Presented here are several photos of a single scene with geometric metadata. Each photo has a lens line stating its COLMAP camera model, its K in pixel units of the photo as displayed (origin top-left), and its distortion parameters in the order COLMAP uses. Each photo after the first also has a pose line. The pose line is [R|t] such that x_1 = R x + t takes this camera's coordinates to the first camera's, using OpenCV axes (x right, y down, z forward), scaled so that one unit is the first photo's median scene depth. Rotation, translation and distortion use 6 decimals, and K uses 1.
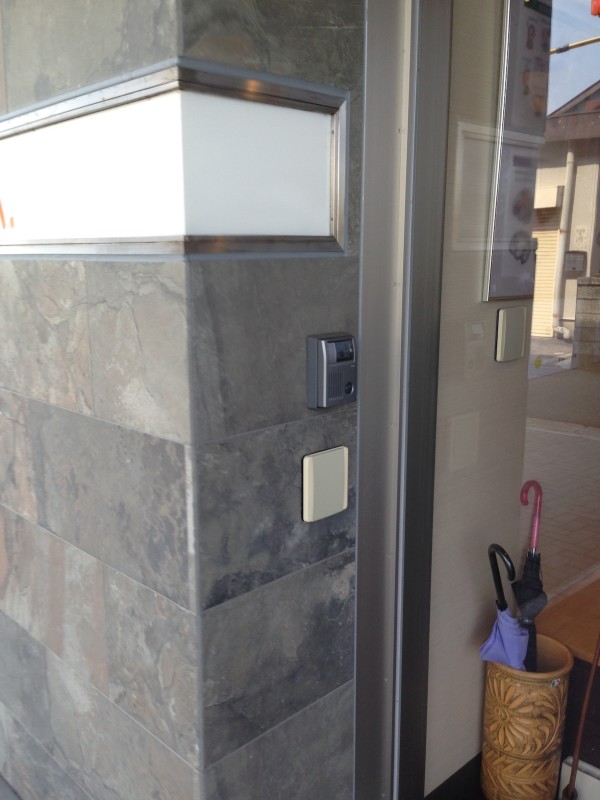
lens RADIAL K [[726.7, 0, 300.0], [0, 726.7, 400.0], [0, 0, 1]] dist [0.156307, -0.248570]
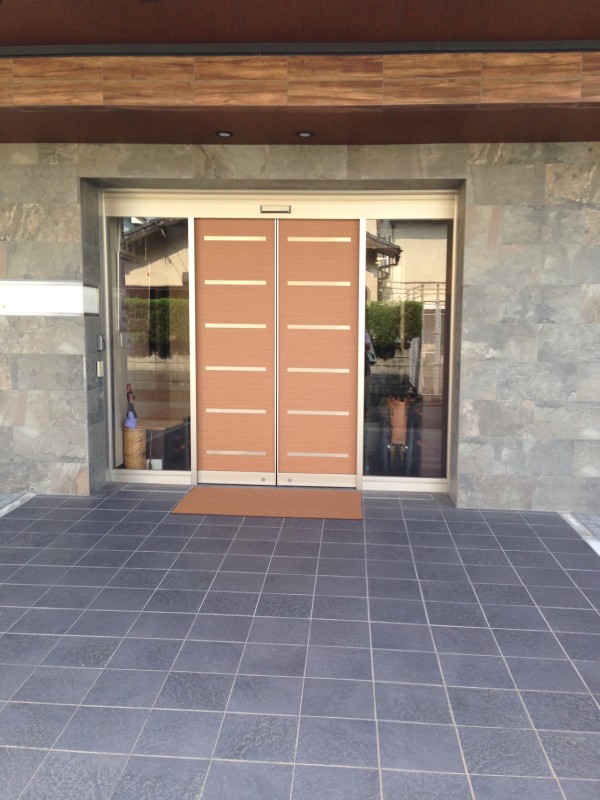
lens RADIAL K [[726.7, 0, 300.0], [0, 726.7, 400.0], [0, 0, 1]] dist [0.156307, -0.248570]
pose [[0.746944, -0.051453, 0.662893, -2.095916], [0.114296, 0.992096, -0.051783, 0.698352], [-0.654989, 0.114445, 0.746921, -3.193854]]
